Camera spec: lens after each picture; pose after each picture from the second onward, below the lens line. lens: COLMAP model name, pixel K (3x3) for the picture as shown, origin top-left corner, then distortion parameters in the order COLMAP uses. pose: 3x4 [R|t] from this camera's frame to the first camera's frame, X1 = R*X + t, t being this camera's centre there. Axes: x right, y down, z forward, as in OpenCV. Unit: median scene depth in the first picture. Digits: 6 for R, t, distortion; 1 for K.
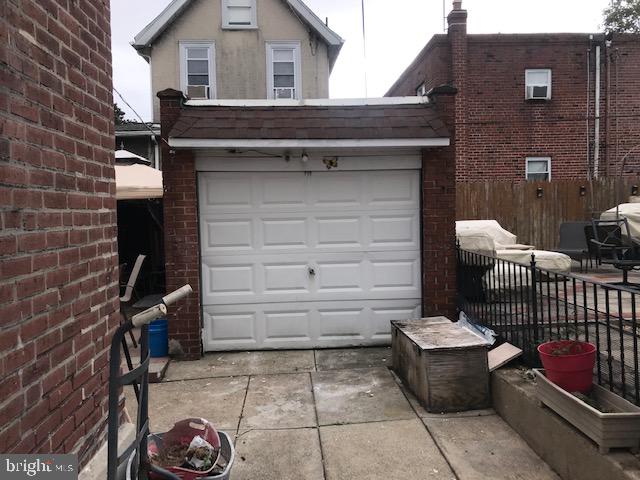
lens RADIAL K [[529.4, 0, 325.4], [0, 529.4, 238.9], [0, 0, 1]] dist [0.025633, -0.032231]
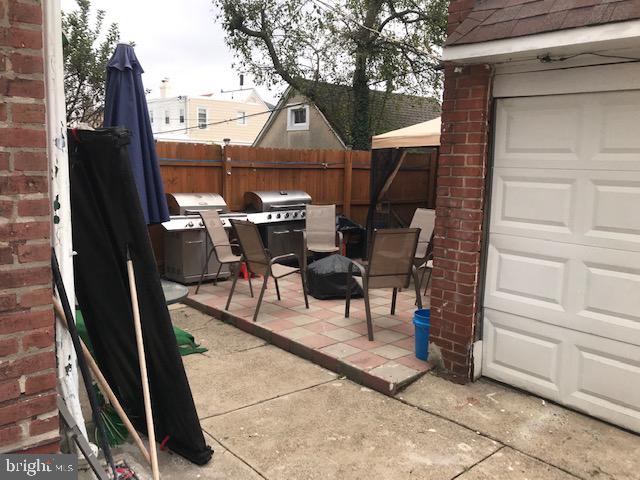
lens RADIAL K [[529.4, 0, 314.3], [0, 529.4, 240.0], [0, 0, 1]] dist [0.025633, -0.032231]
pose [[0.606719, 0.150306, -0.780576, 0.143825], [-0.084725, 0.988595, 0.124508, -0.021306], [0.790388, -0.009407, 0.612534, 0.437338]]
